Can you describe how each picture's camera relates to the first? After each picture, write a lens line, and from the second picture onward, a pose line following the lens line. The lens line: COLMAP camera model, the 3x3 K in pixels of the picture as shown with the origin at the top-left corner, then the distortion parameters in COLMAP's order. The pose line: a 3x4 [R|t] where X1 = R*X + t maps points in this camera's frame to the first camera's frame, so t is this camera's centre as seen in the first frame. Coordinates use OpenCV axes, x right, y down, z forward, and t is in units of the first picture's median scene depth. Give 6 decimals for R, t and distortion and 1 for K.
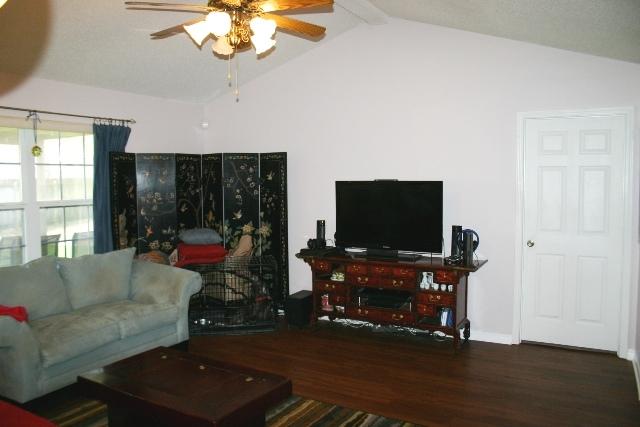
lens RADIAL K [[516.0, 0, 325.4], [0, 516.0, 215.3], [0, 0, 1]] dist [-0.156679, 0.130252]
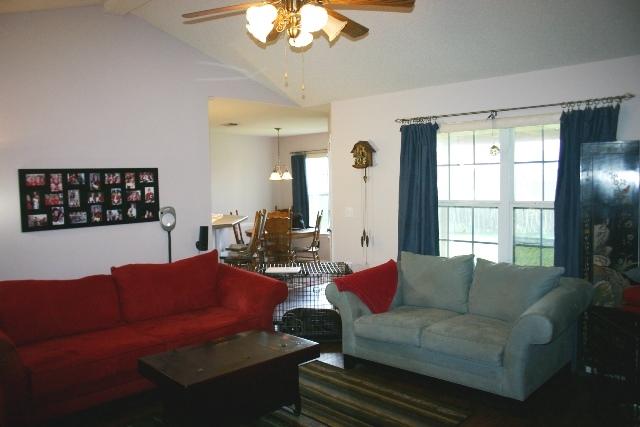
lens RADIAL K [[516.0, 0, 315.3], [0, 516.0, 207.5], [0, 0, 1]] dist [-0.156679, 0.130252]
pose [[-0.264486, 0.056752, -0.962718, 0.400187], [-0.049176, 0.996175, 0.072234, -0.056818], [0.963135, 0.066448, -0.260684, 0.738427]]
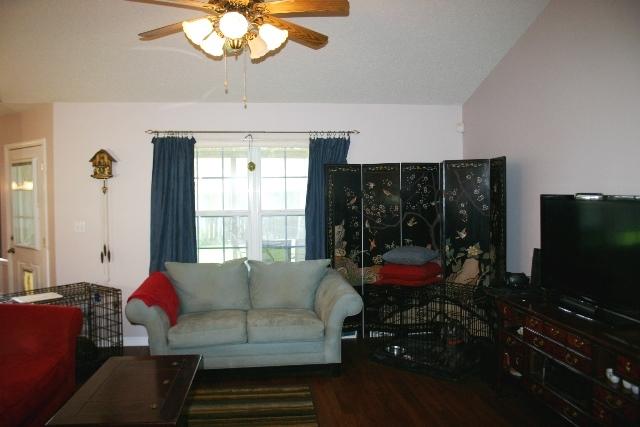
lens RADIAL K [[516.0, 0, 319.1], [0, 516.0, 211.7], [0, 0, 1]] dist [-0.156679, 0.130252]
pose [[0.592927, 0.032609, -0.804596, 0.379185], [-0.052251, 0.998632, 0.001967, -0.027593], [0.803559, 0.040874, 0.593819, 0.335616]]
